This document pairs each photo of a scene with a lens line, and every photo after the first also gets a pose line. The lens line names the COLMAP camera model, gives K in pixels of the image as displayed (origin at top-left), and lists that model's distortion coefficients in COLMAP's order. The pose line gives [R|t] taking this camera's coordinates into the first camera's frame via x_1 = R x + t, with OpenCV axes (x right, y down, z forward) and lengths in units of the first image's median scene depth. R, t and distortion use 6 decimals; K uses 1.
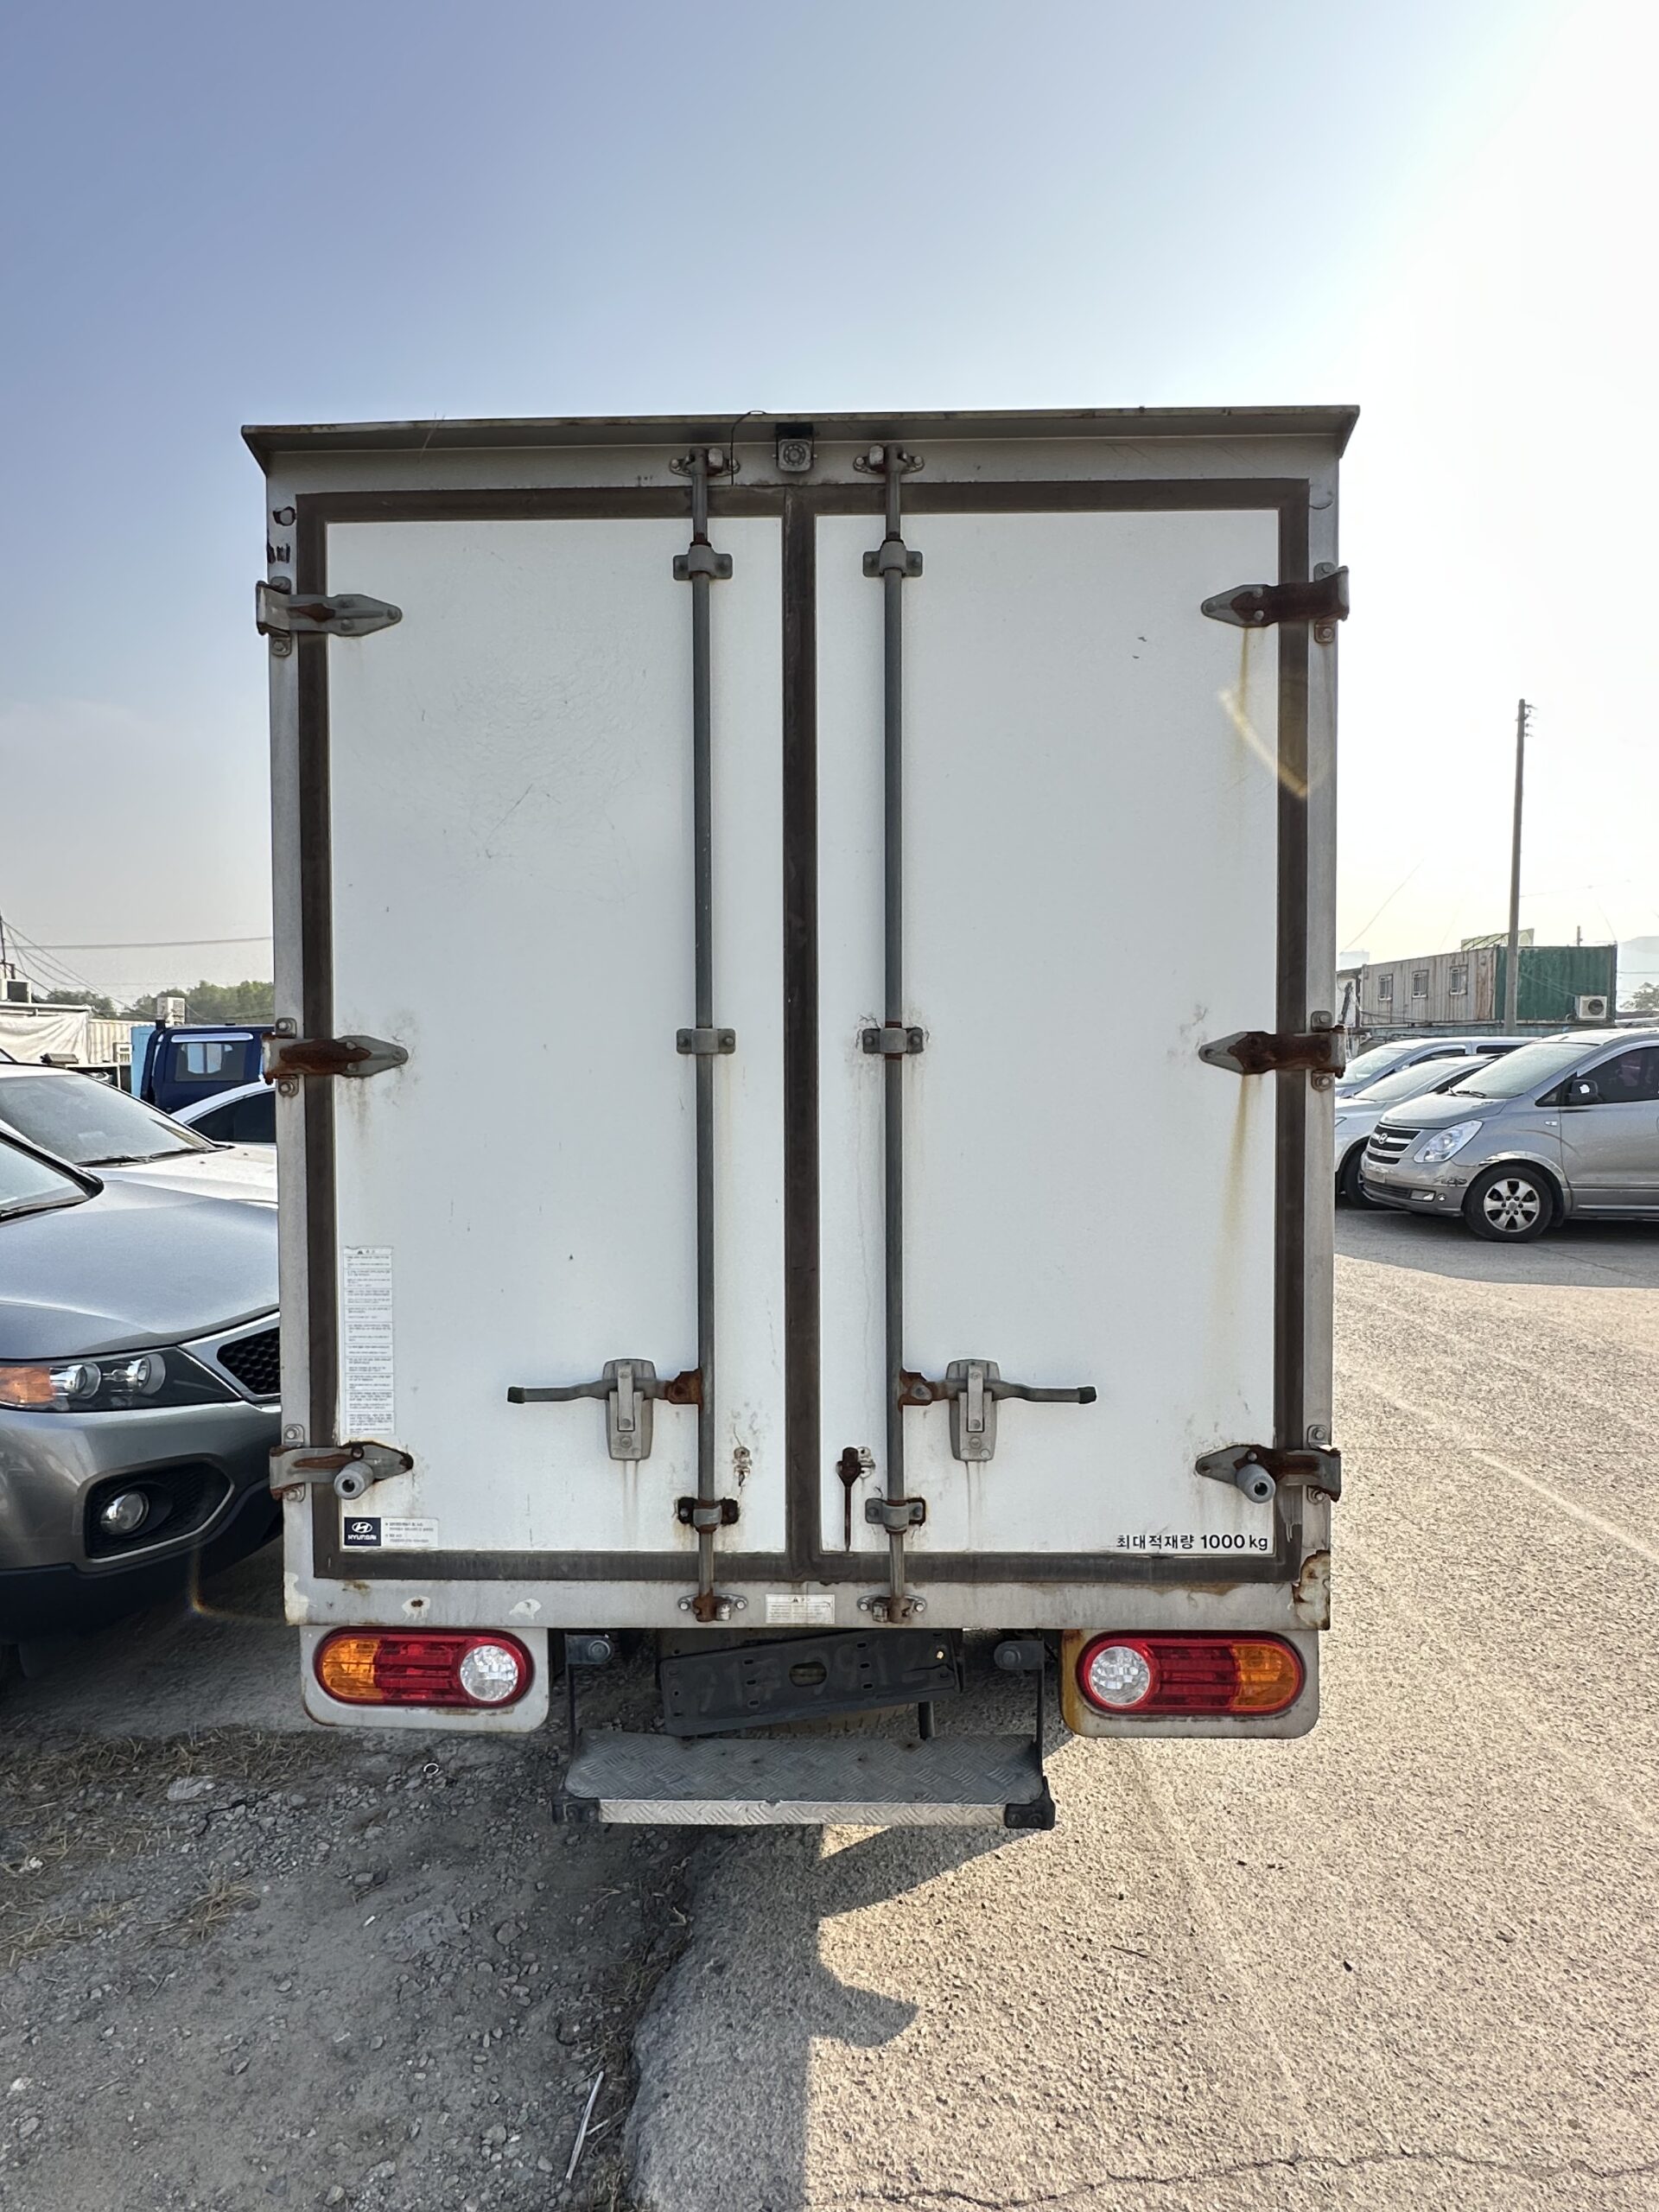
lens RADIAL K [[1266.2, 0, 826.8], [0, 1266.2, 1100.9], [0, 0, 1]] dist [-0.001943, 0.000252]
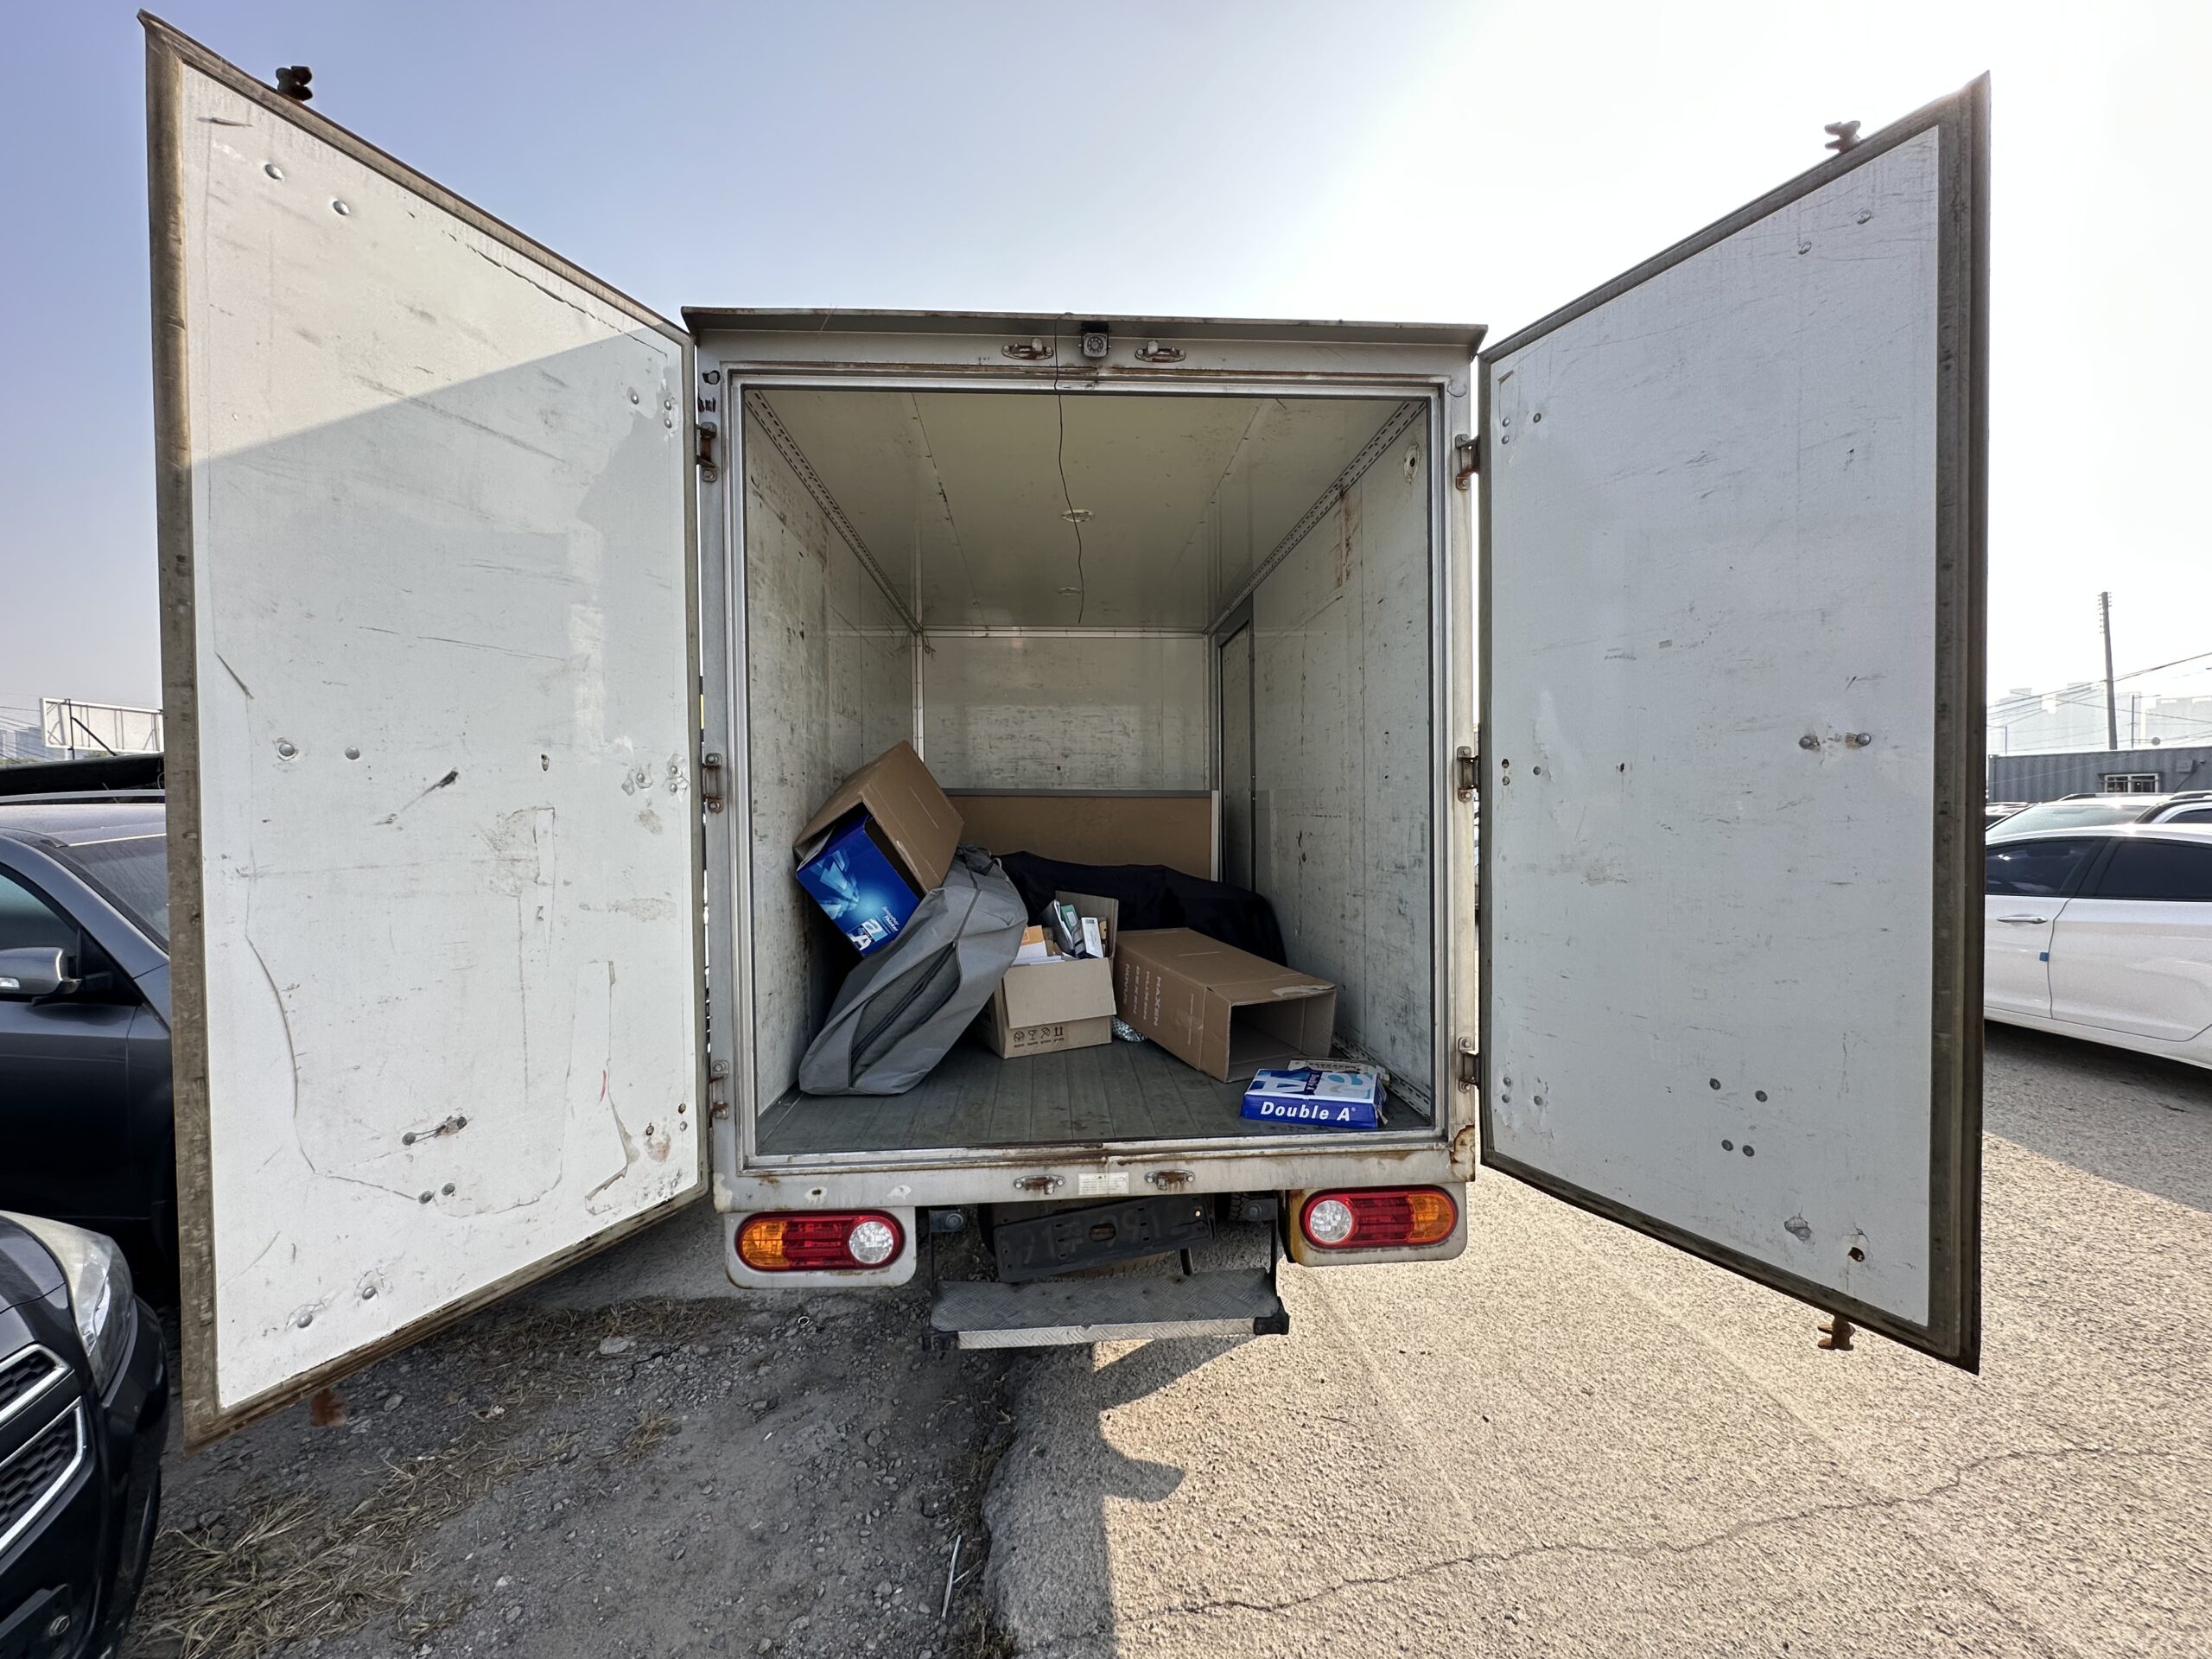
lens RADIAL K [[888.4, 0, 1107.3], [0, 888.4, 829.5], [0, 0, 1]] dist [-0.003038, 0.000598]
pose [[0.996005, -0.009627, 0.088775, -0.096768], [0.010702, 0.999875, -0.011646, 0.028641], [-0.088651, 0.012550, 0.995984, 0.036023]]
